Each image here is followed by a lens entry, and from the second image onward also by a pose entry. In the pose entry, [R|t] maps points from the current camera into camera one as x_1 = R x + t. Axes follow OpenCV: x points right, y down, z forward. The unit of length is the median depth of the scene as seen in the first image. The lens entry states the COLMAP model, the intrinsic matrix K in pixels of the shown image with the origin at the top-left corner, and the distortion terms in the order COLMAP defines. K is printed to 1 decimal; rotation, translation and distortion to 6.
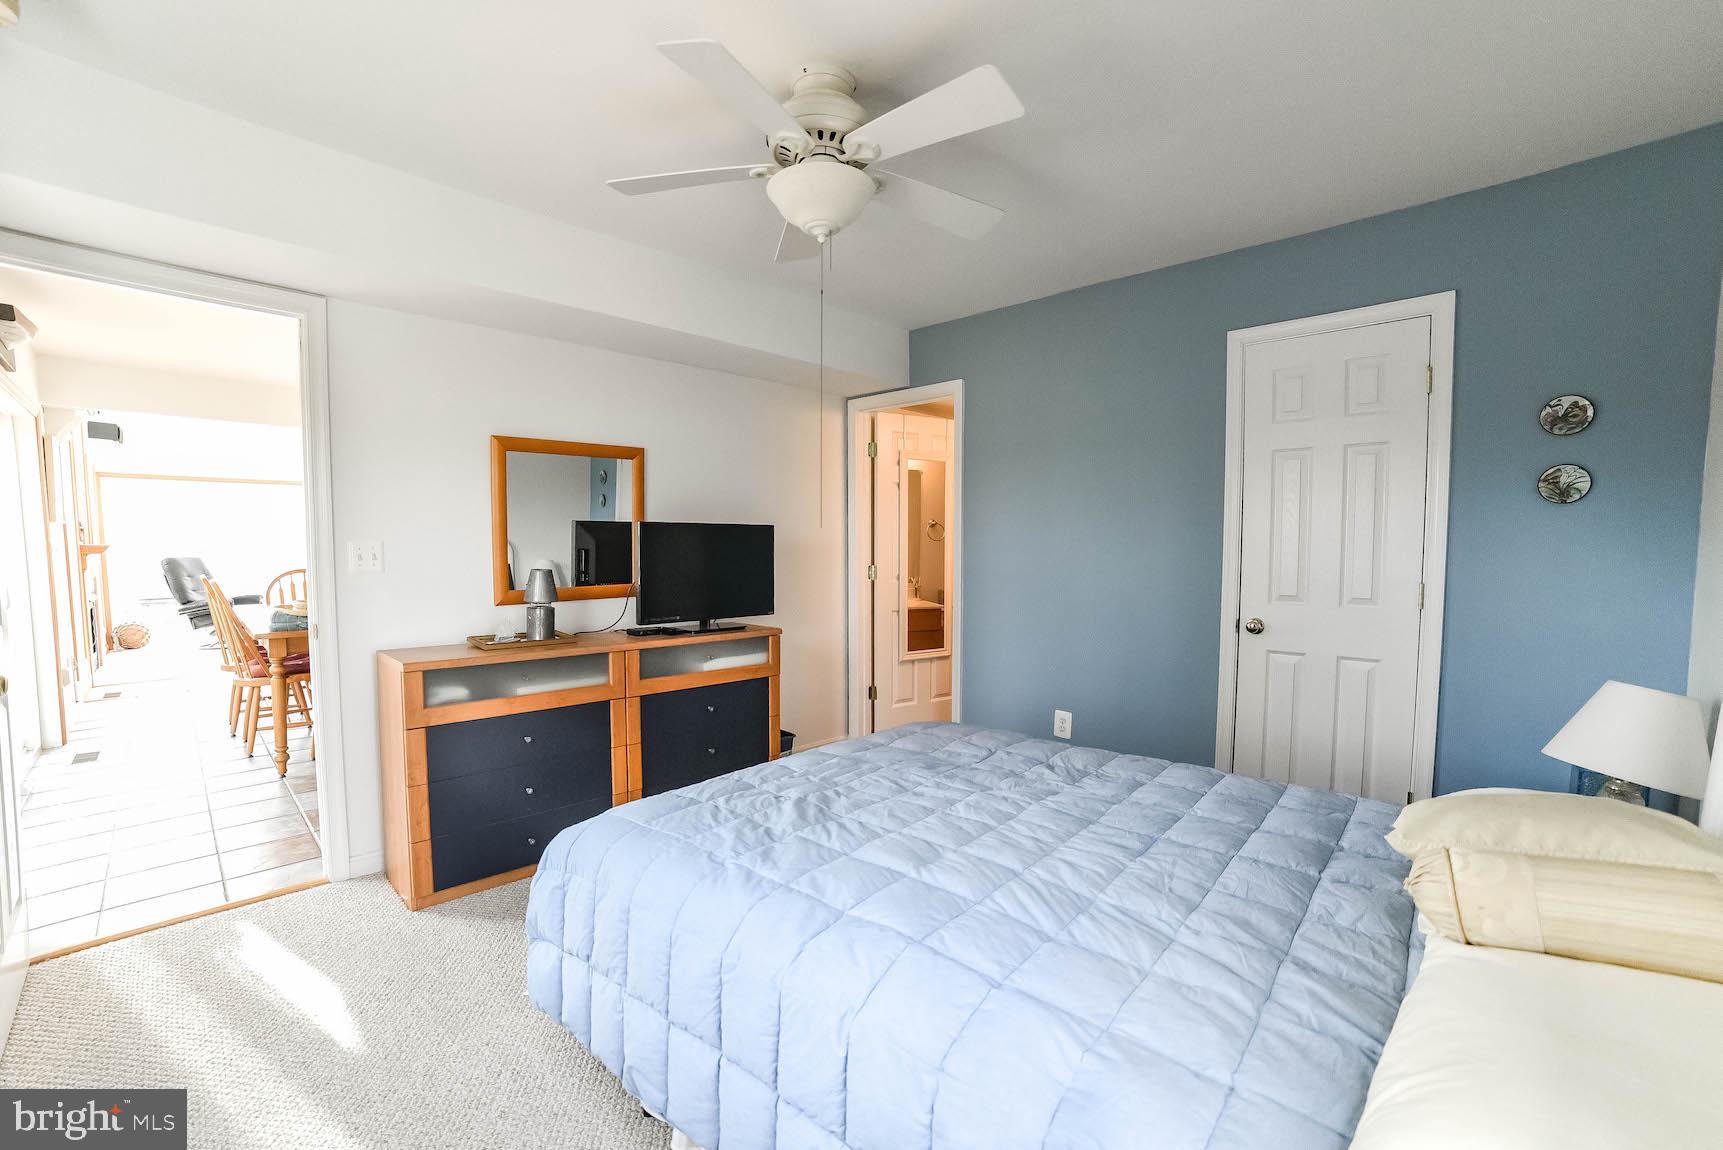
lens RADIAL K [[703.9, 0, 867.3], [0, 703.9, 583.9], [0, 0, 1]] dist [-0.099109, 0.043261]
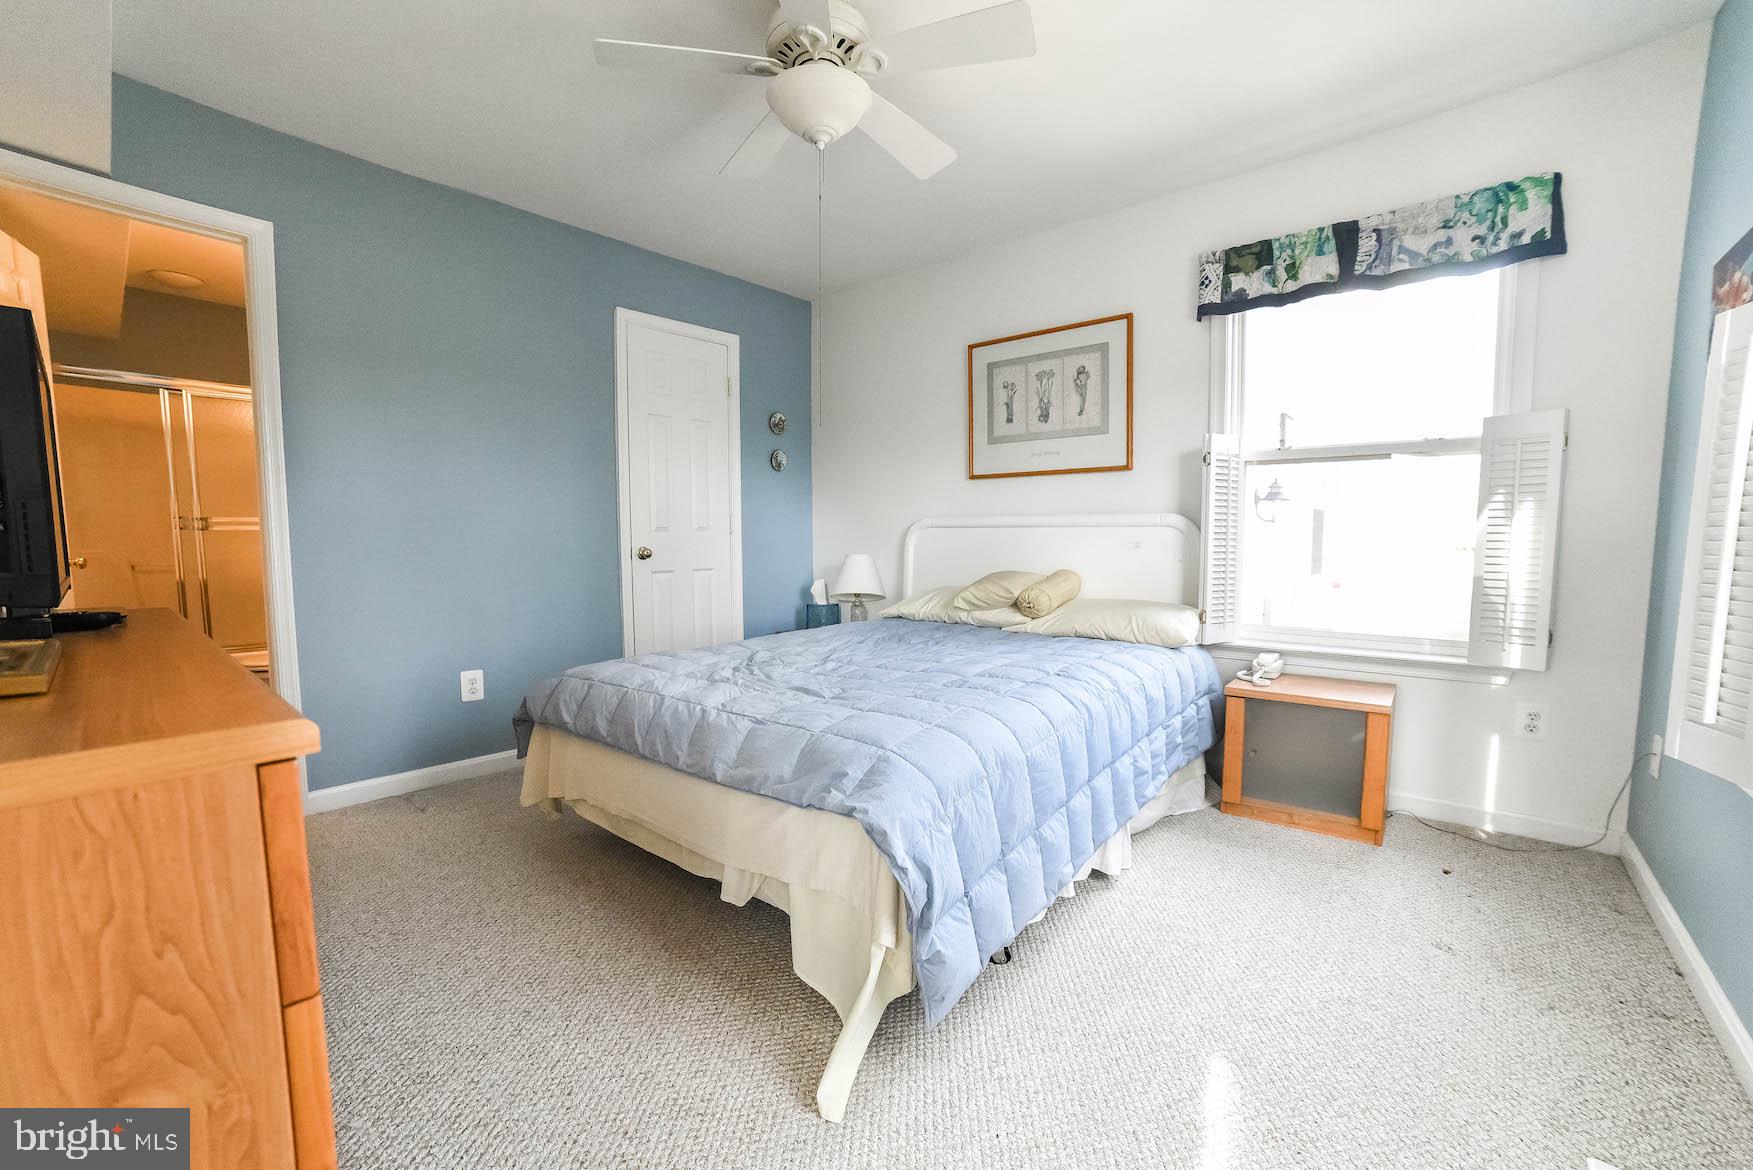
lens RADIAL K [[716.2, 0, 882.4], [0, 716.2, 594.1], [0, 0, 1]] dist [-0.099109, 0.043261]
pose [[-0.044073, -0.088050, 0.995141, -0.761312], [0.058053, 0.994200, 0.090537, 0.044911], [-0.997340, 0.061762, -0.038705, 0.629195]]
